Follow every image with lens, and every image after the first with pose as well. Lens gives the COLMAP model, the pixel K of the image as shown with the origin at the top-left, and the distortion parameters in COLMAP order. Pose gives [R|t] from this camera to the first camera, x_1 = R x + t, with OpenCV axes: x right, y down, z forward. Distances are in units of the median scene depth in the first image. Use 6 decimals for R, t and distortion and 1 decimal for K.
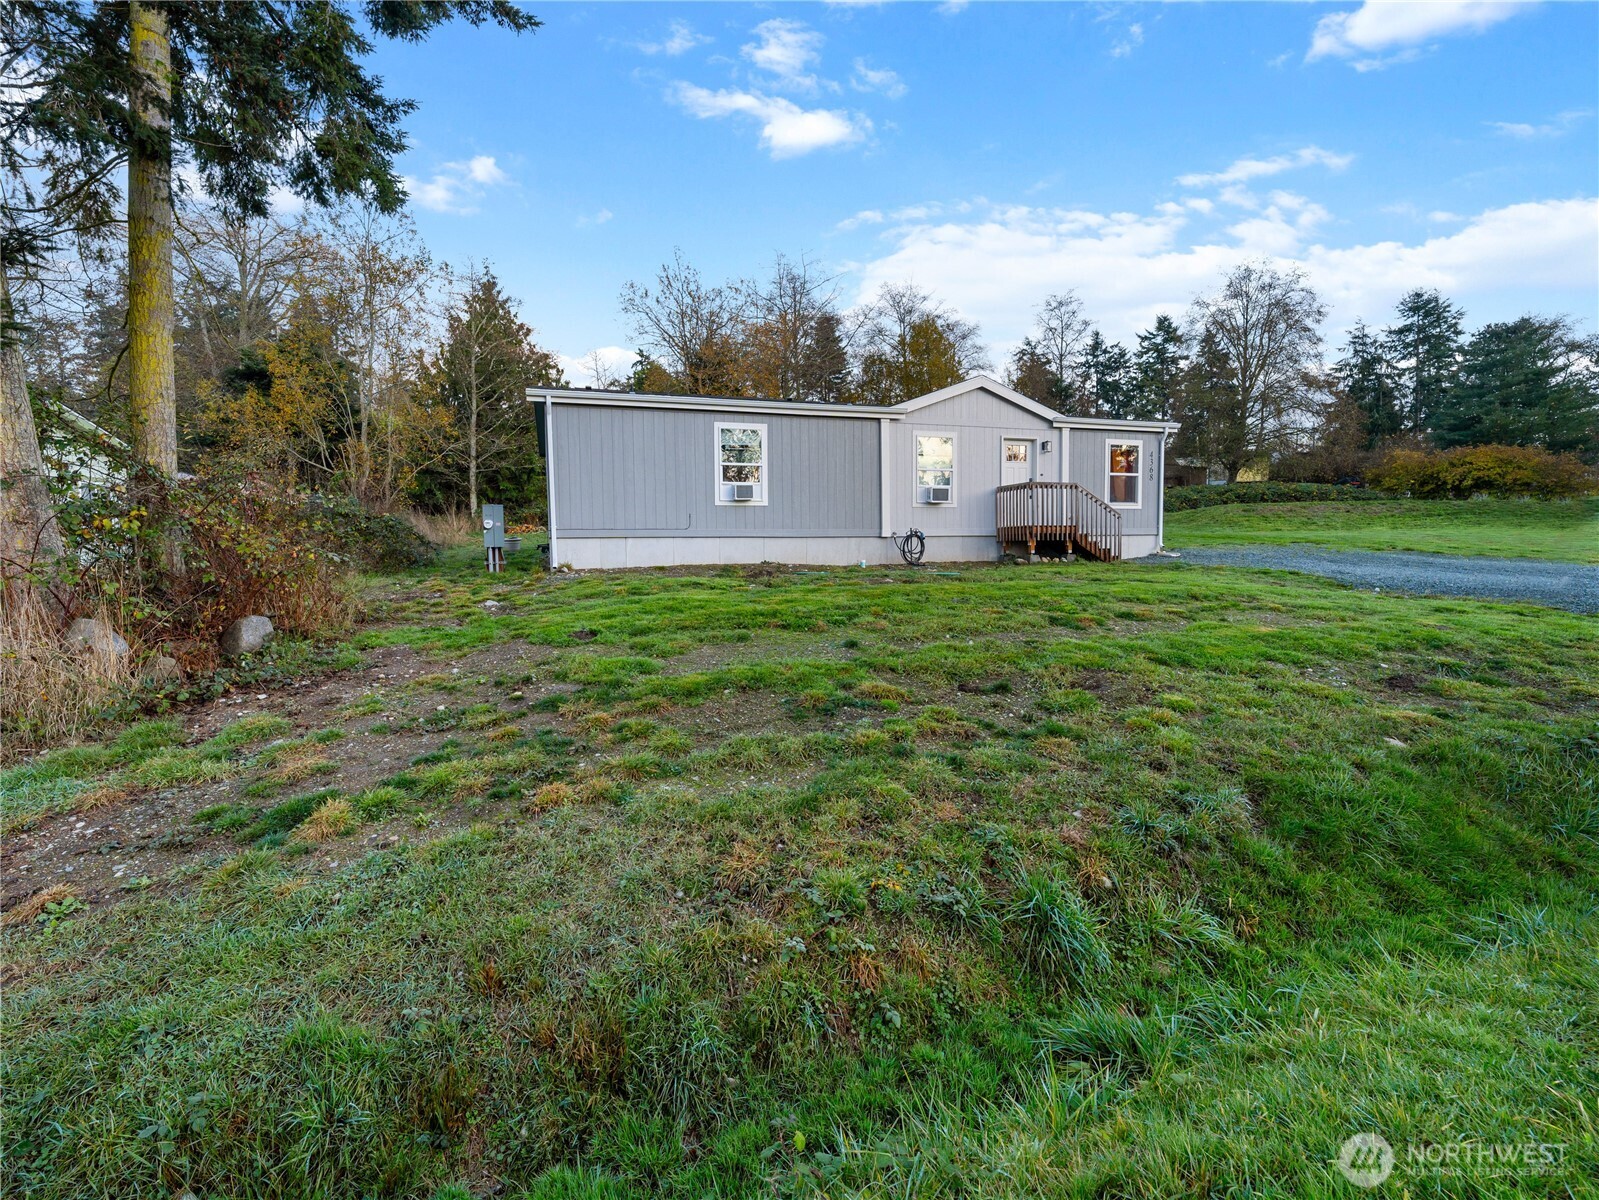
lens RADIAL K [[701.7, 0, 777.6], [0, 701.7, 604.4], [0, 0, 1]] dist [0.002679, 0.000324]
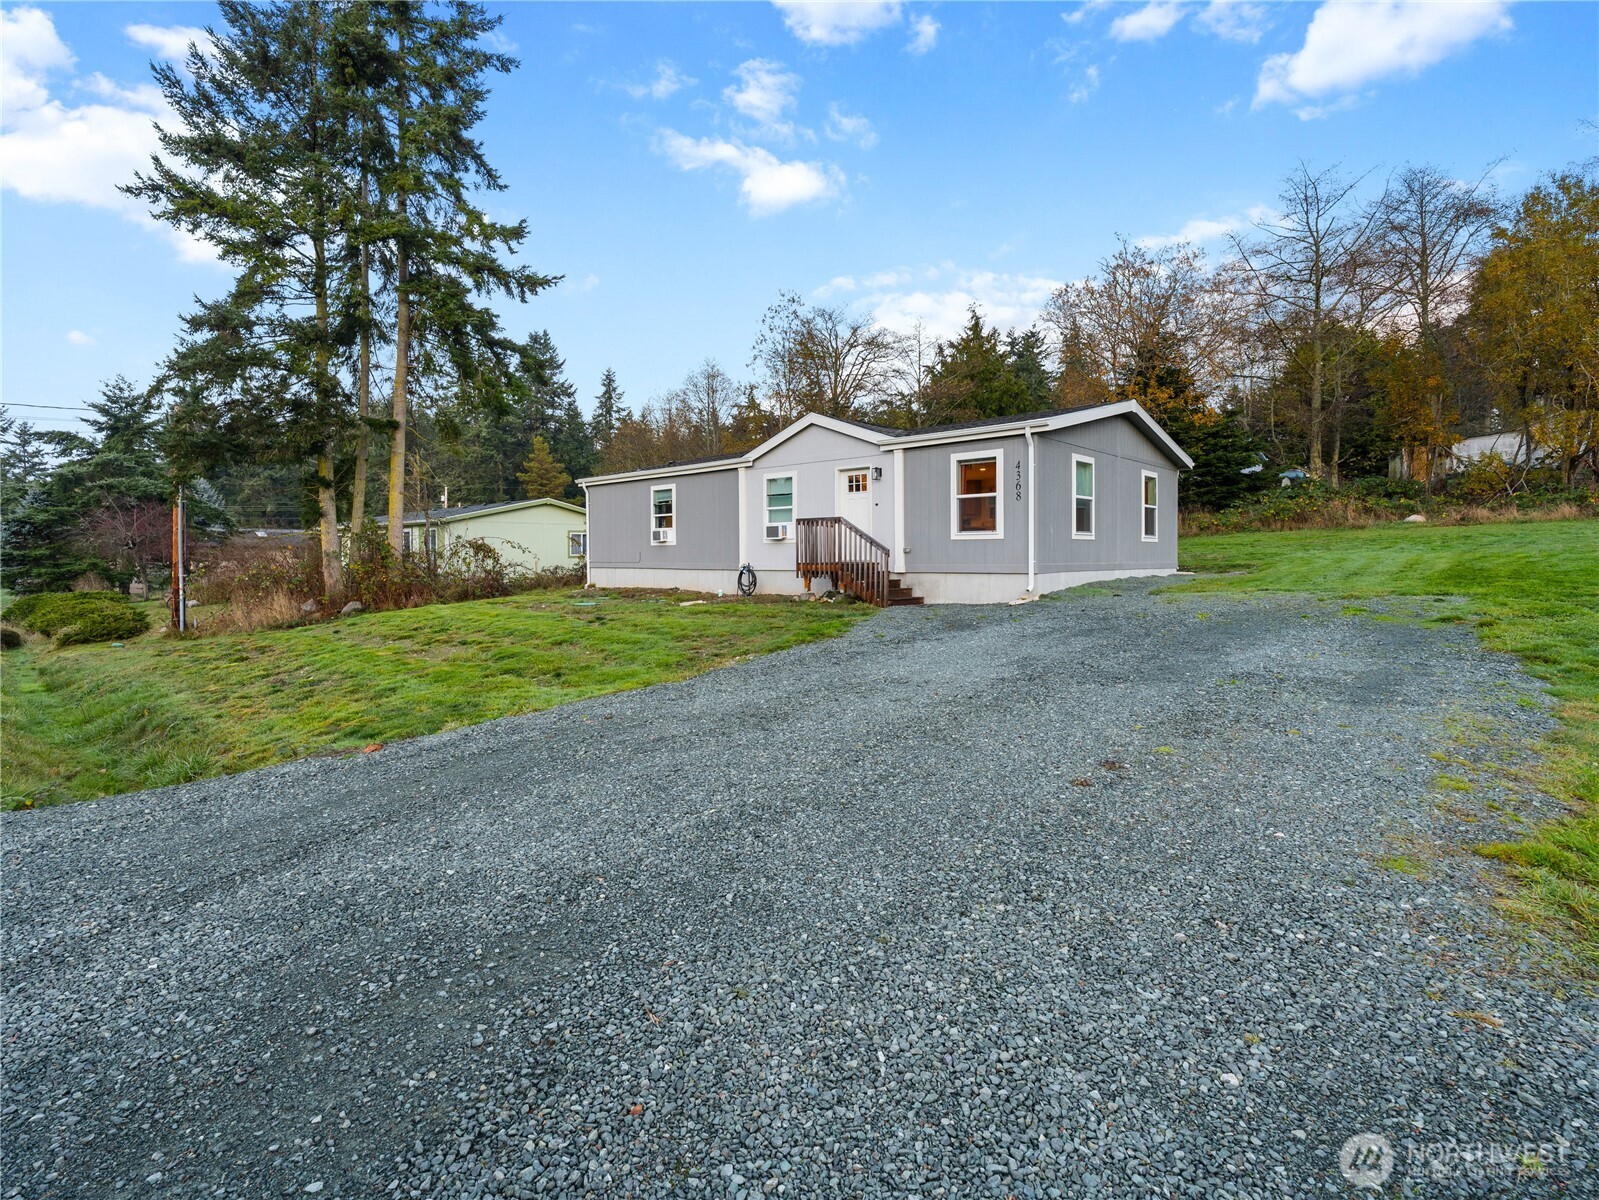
lens RADIAL K [[725.3, 0, 795.4], [0, 725.3, 594.2], [0, 0, 1]] dist [-0.000891, -0.000087]
pose [[0.520811, 0.053840, -0.851973, 1.129410], [-0.067470, 0.997483, 0.021790, -0.082454], [0.851002, 0.046134, 0.523133, 0.427360]]
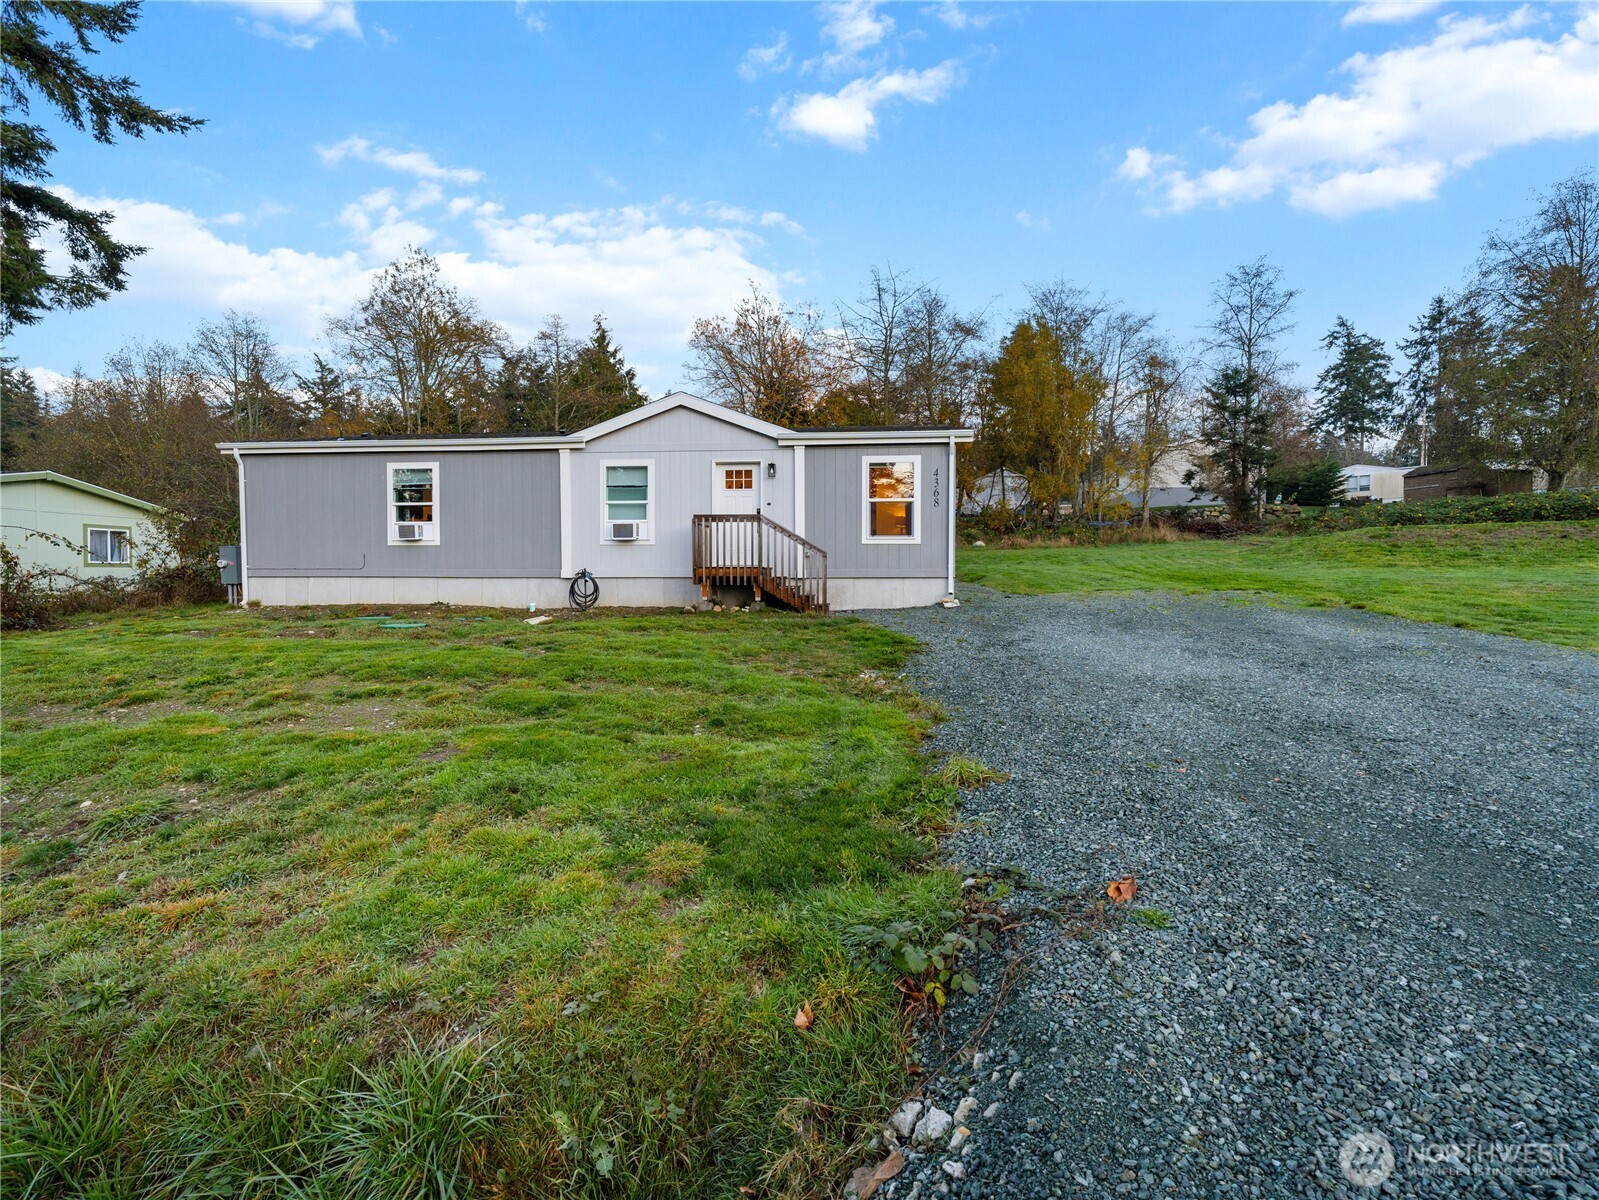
lens RADIAL K [[701.7, 0, 777.6], [0, 701.7, 604.4], [0, 0, 1]] dist [0.002679, 0.000324]
pose [[0.926152, 0.026601, -0.376210, 0.701819], [-0.039231, 0.998893, -0.025950, -0.045516], [0.375104, 0.038792, 0.926171, 0.244178]]
